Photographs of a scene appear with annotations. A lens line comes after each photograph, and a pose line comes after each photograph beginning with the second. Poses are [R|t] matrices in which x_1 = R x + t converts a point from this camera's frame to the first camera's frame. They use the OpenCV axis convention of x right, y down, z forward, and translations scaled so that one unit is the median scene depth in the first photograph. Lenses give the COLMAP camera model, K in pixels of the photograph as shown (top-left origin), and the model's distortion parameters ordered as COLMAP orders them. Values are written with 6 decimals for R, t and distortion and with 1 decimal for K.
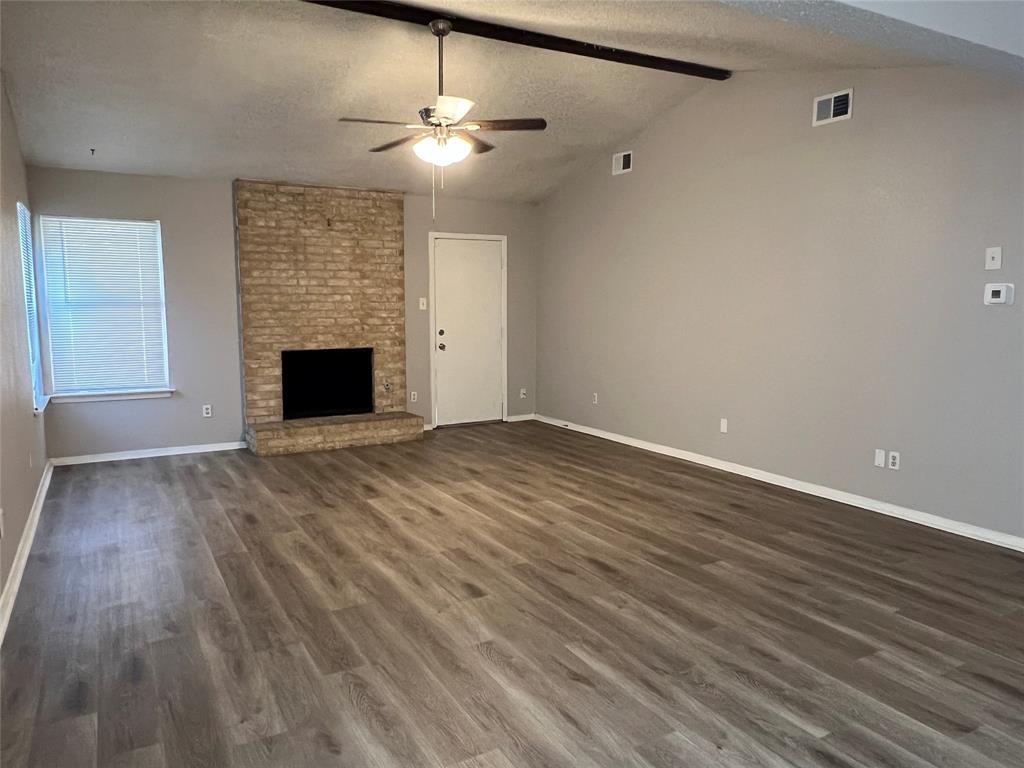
lens RADIAL K [[716.9, 0, 504.6], [0, 716.9, 378.0], [0, 0, 1]] dist [0.003967, -0.000761]
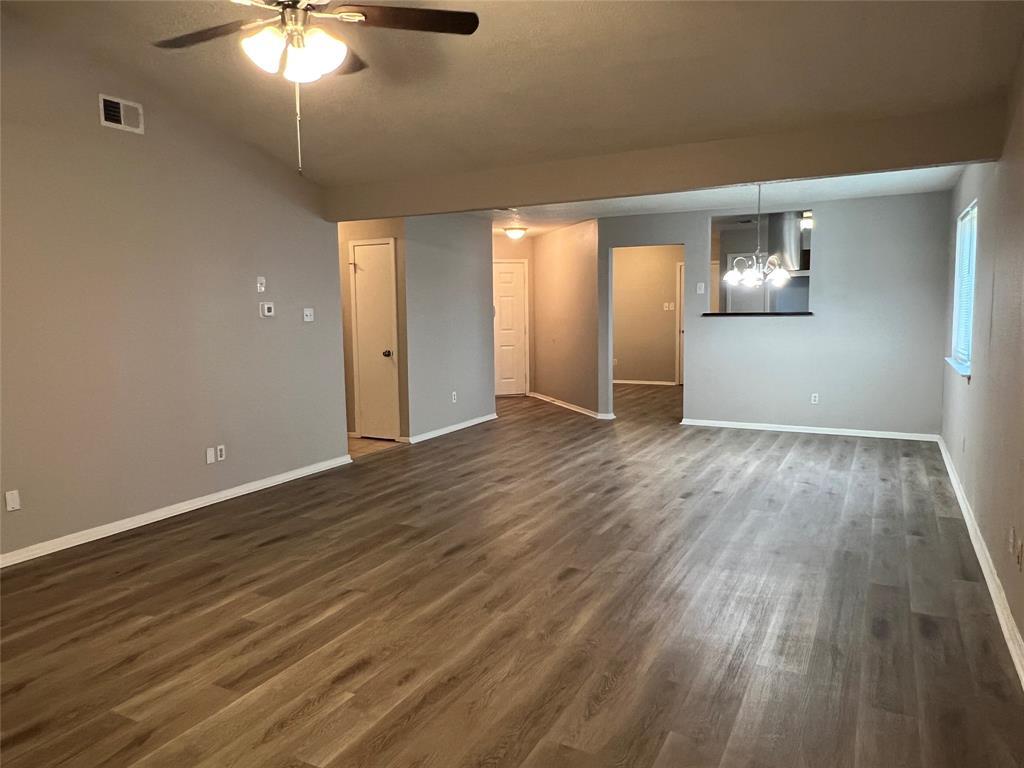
lens RADIAL K [[716.9, 0, 504.6], [0, 716.9, 378.0], [0, 0, 1]] dist [0.003967, -0.000761]
pose [[-0.542004, -0.072101, 0.837277, -0.702548], [0.110441, 0.981560, 0.156019, -0.140779], [-0.833087, 0.177033, -0.524047, 1.271612]]
